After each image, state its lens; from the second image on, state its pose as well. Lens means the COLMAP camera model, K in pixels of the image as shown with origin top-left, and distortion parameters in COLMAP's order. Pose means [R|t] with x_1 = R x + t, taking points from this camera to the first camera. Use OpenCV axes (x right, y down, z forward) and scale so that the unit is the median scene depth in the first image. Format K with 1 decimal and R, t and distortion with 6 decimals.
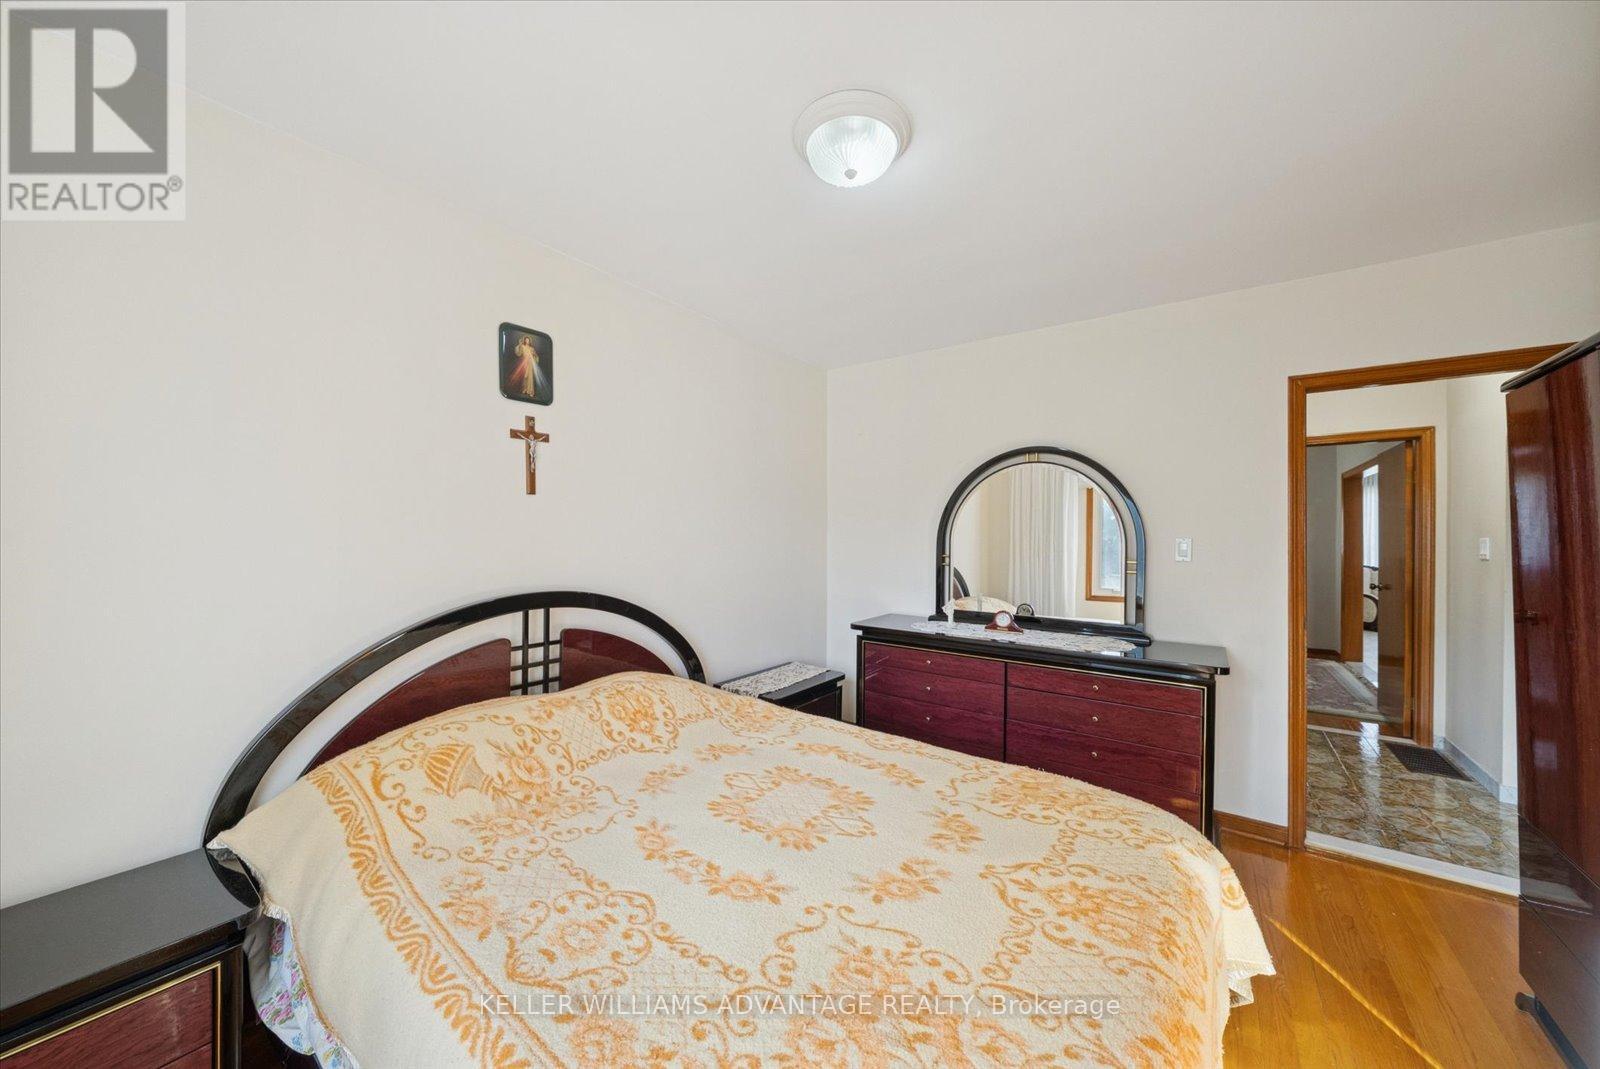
lens RADIAL K [[559.2, 0, 798.9], [0, 559.2, 542.8], [0, 0, 1]] dist [-0.002537, -0.000019]
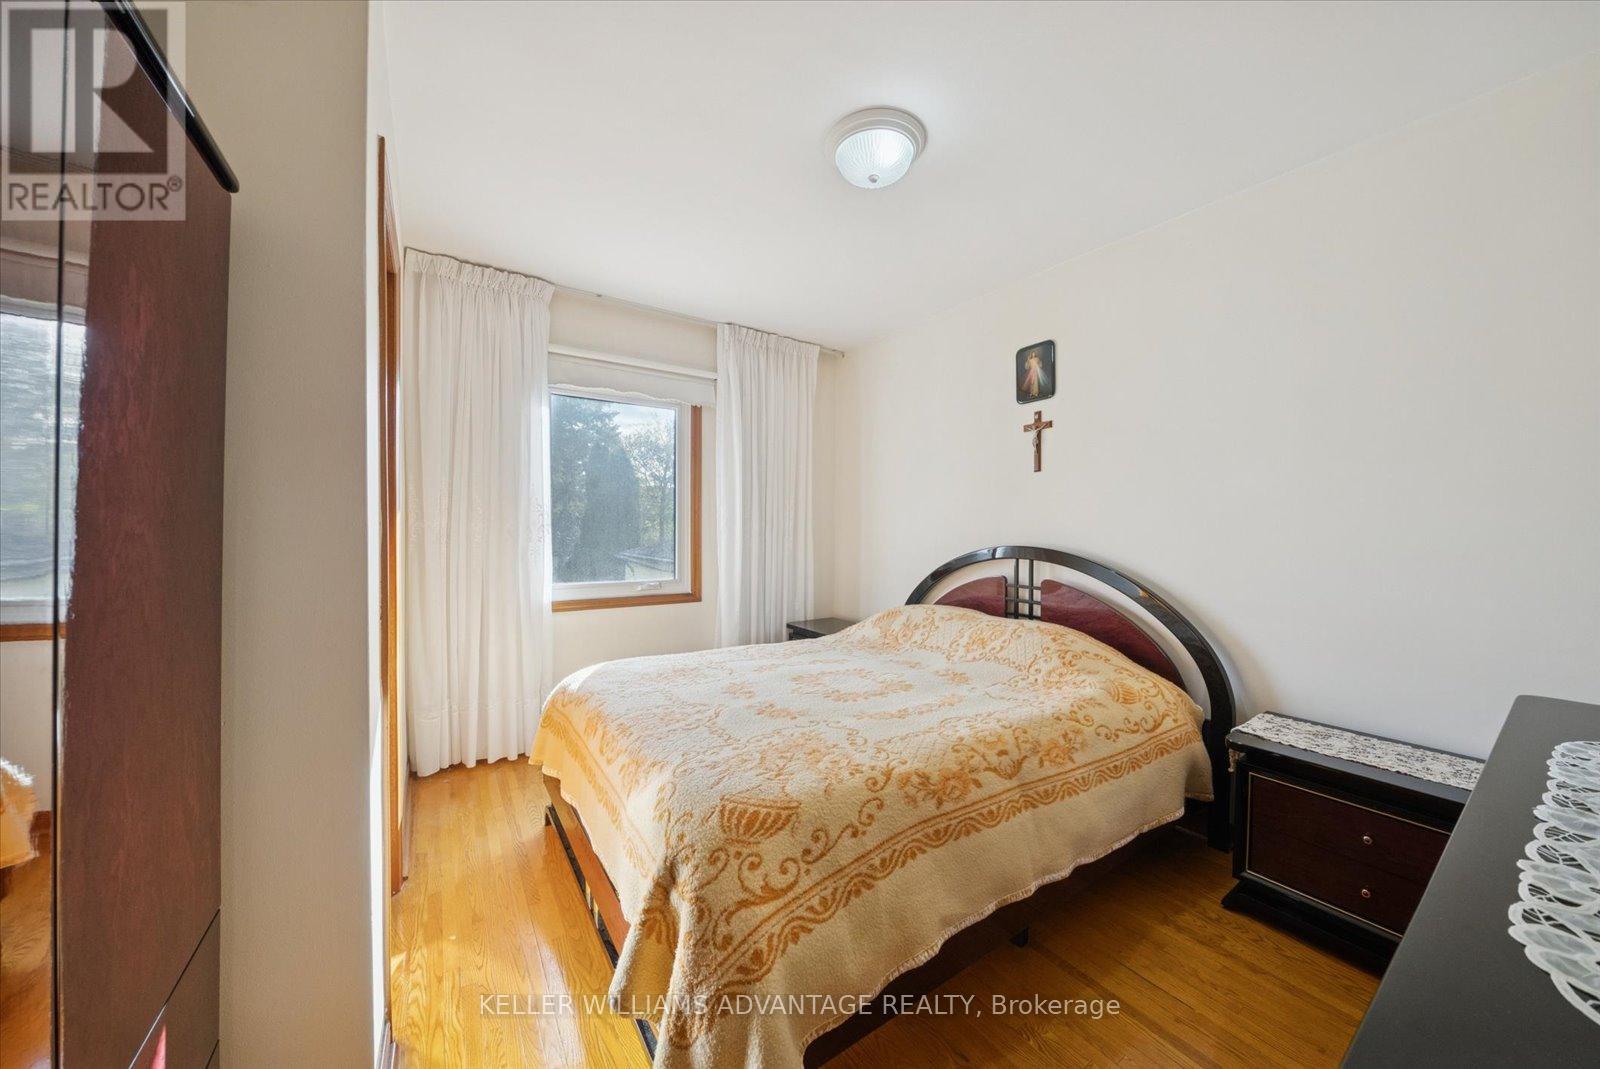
lens RADIAL K [[559.2, 0, 798.9], [0, 559.2, 542.8], [0, 0, 1]] dist [-0.002537, -0.000019]
pose [[-0.349723, 0.016876, -0.936701, 0.957455], [-0.019165, 0.999500, 0.025162, 0.057956], [0.936657, 0.026751, -0.349224, 0.973031]]
